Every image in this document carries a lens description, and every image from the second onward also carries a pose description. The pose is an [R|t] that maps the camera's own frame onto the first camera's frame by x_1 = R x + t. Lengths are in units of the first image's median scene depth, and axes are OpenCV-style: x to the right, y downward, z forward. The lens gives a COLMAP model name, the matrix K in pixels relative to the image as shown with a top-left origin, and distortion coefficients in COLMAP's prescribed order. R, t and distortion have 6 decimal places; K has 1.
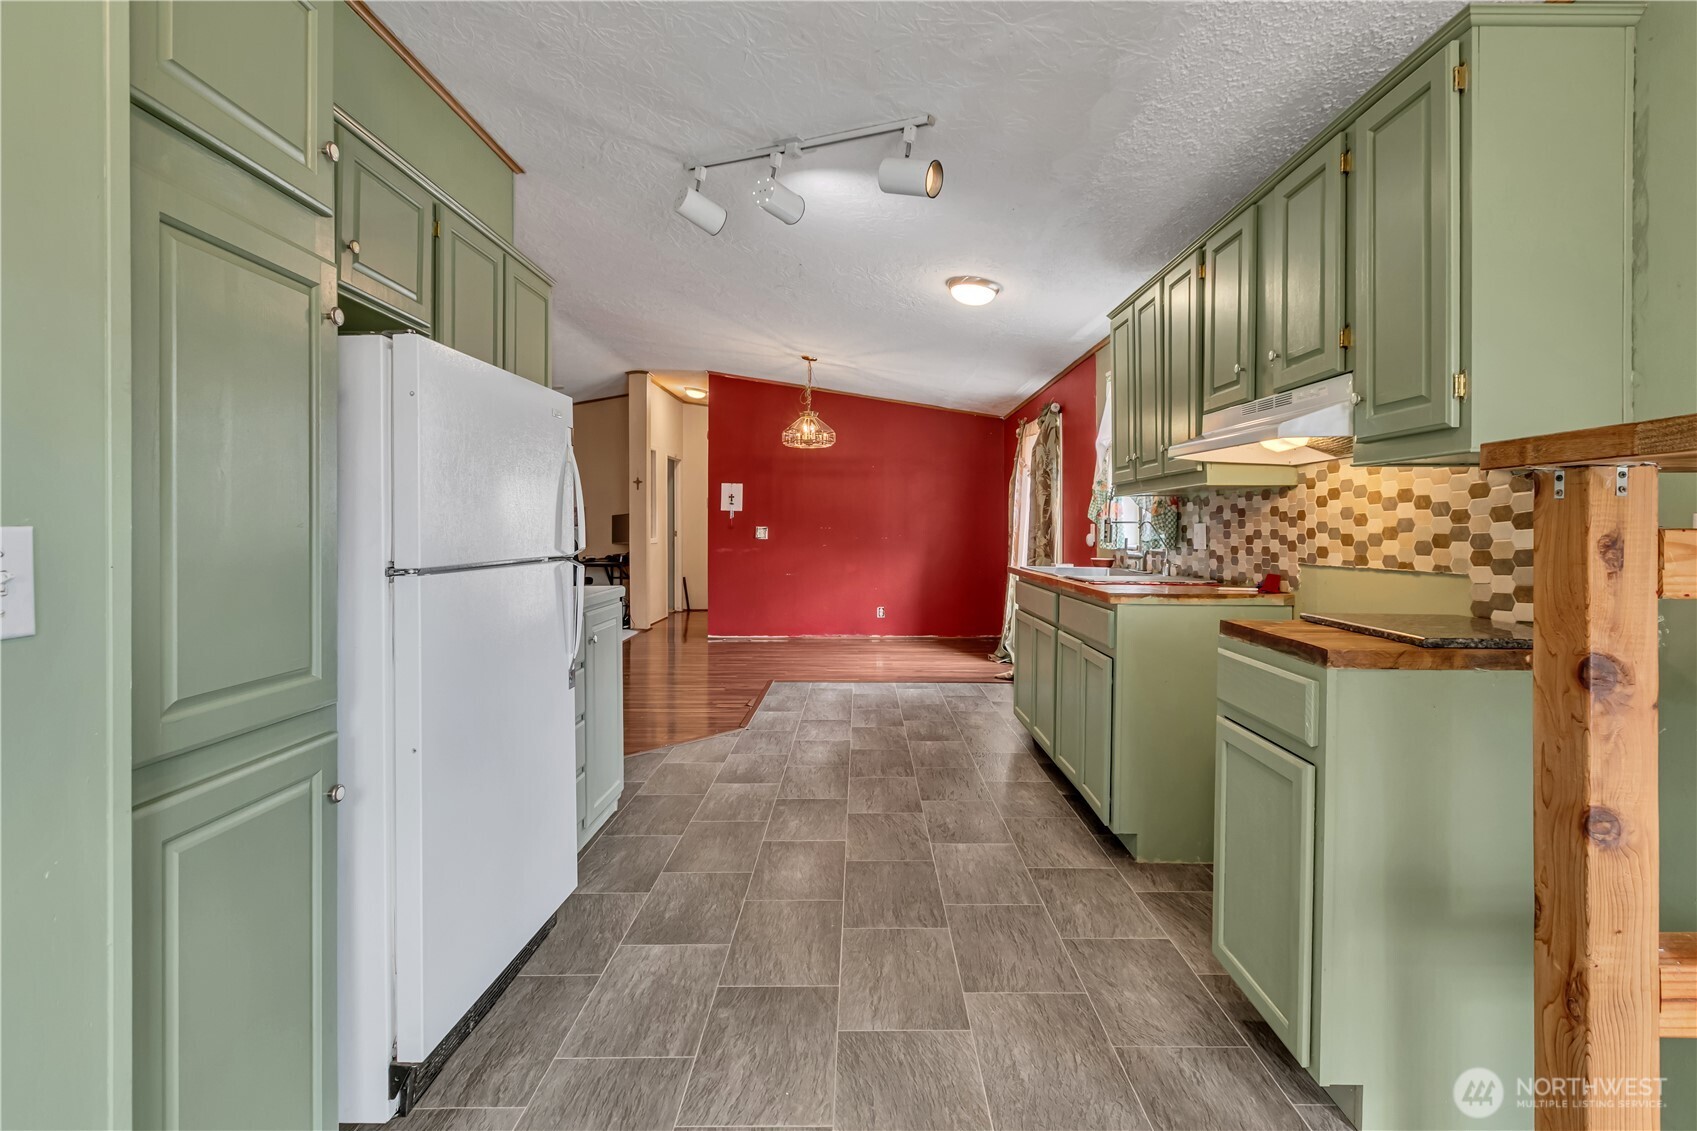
lens RADIAL K [[790.3, 0, 863.6], [0, 790.3, 534.9], [0, 0, 1]] dist [0.001634, -0.000140]
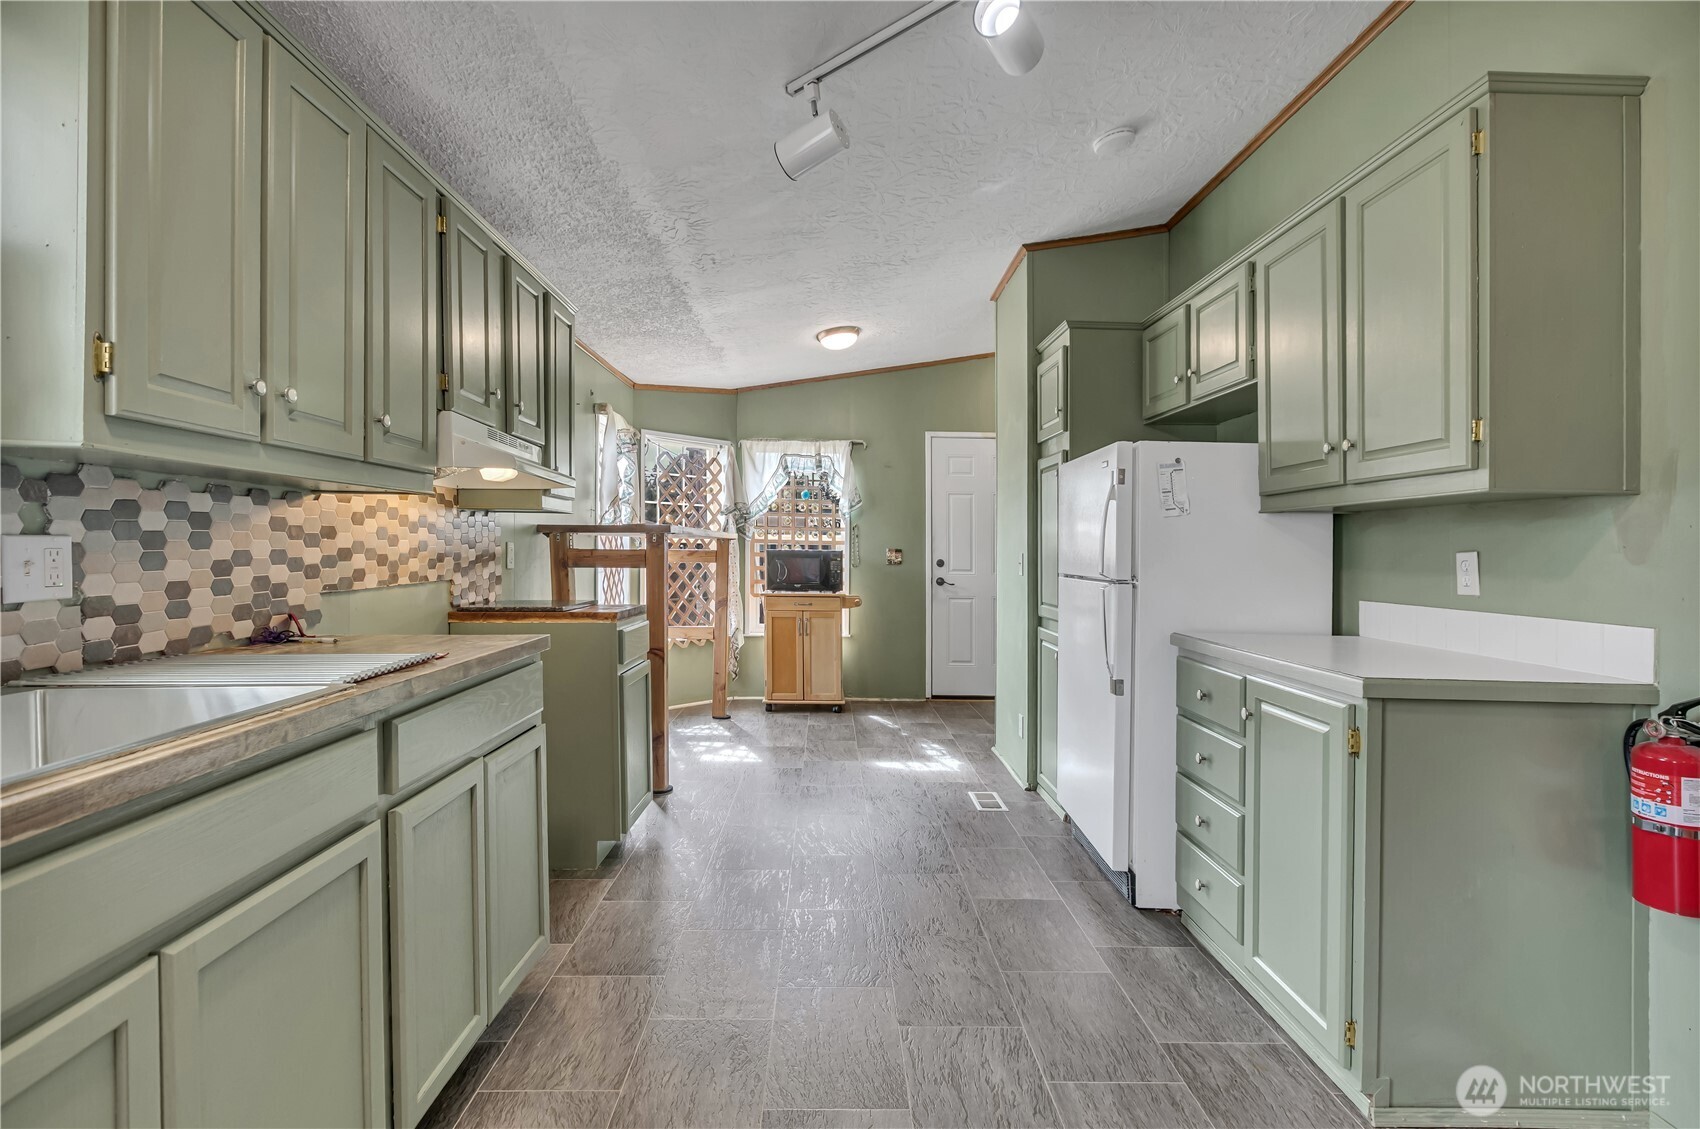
lens RADIAL K [[798.0, 0, 846.7], [0, 798.0, 551.4], [0, 0, 1]] dist [-0.001317, 0.000843]
pose [[-0.999804, -0.012685, -0.015168, 0.039113], [-0.012875, 0.999839, 0.012464, -0.021833], [0.015007, 0.012657, -0.999807, 1.796845]]
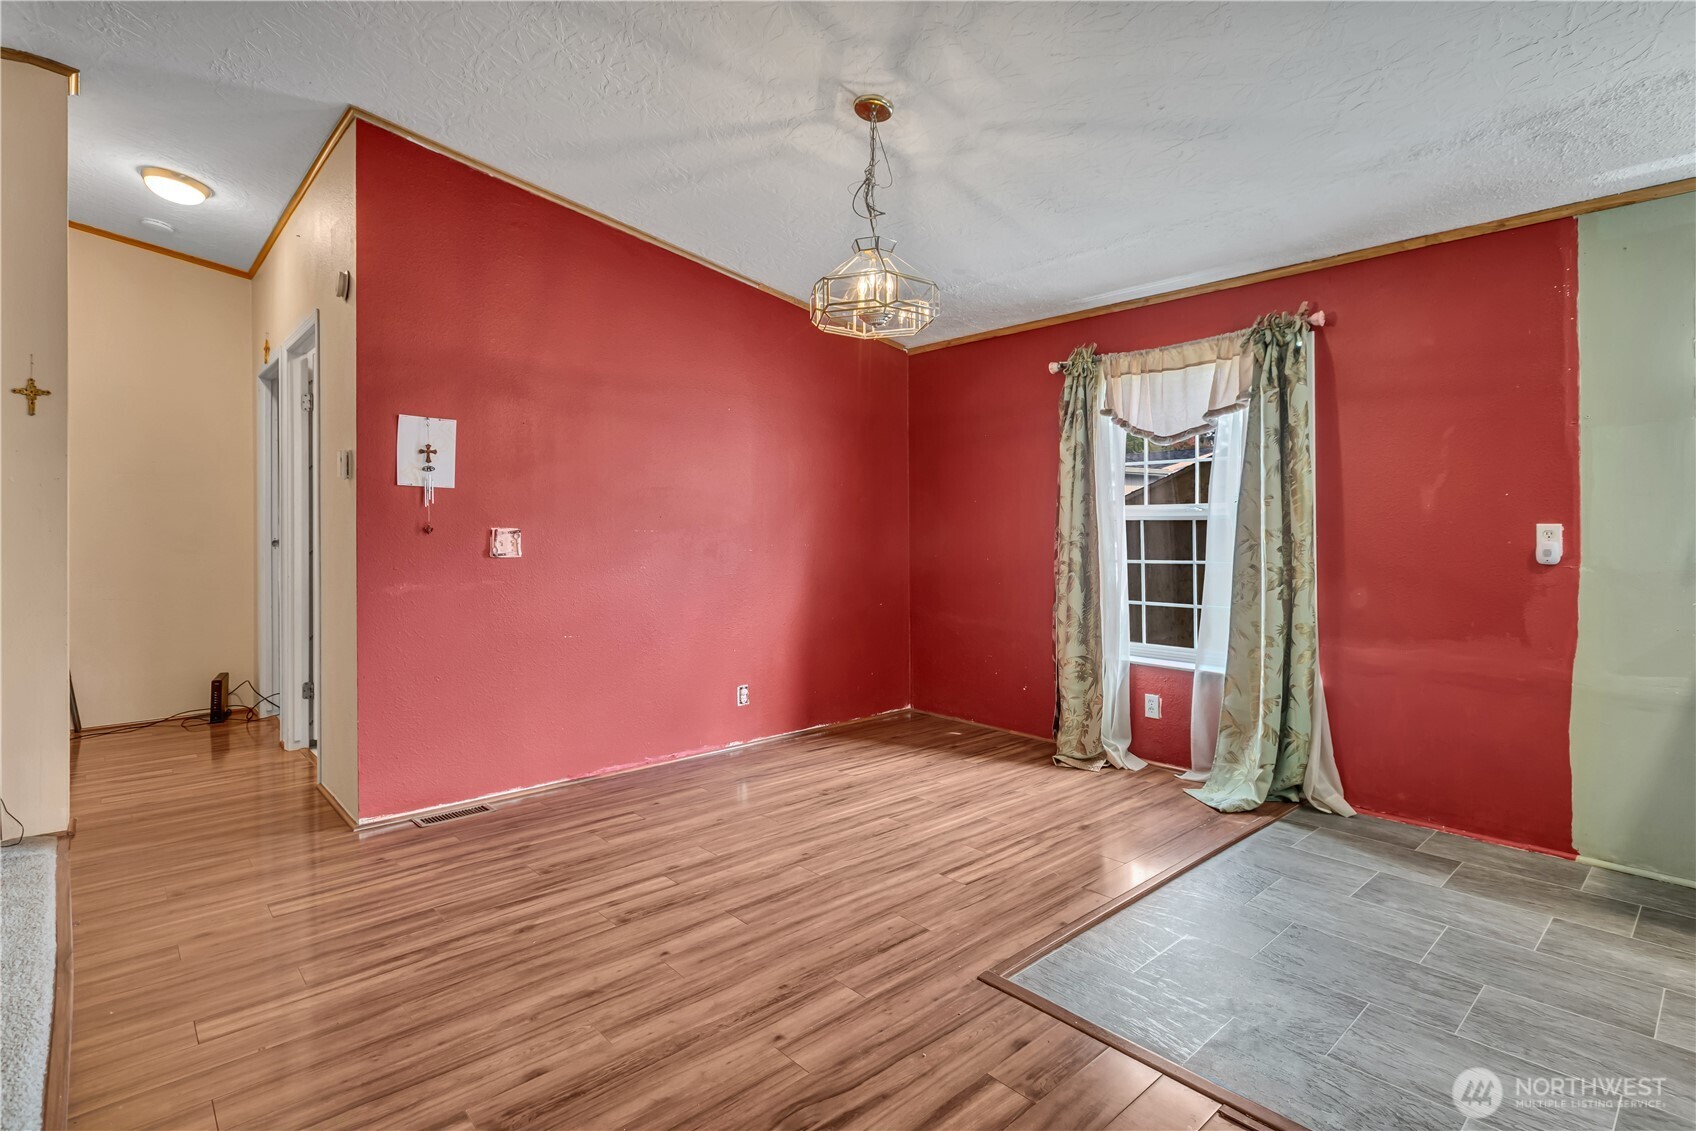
lens RADIAL K [[832.9, 0, 864.1], [0, 832.9, 538.3], [0, 0, 1]] dist [-0.004217, -0.000391]
pose [[0.735667, -0.008964, 0.677284, -0.867111], [0.006168, 0.999960, 0.006535, -0.020289], [-0.677316, -0.000630, 0.735692, 1.686892]]
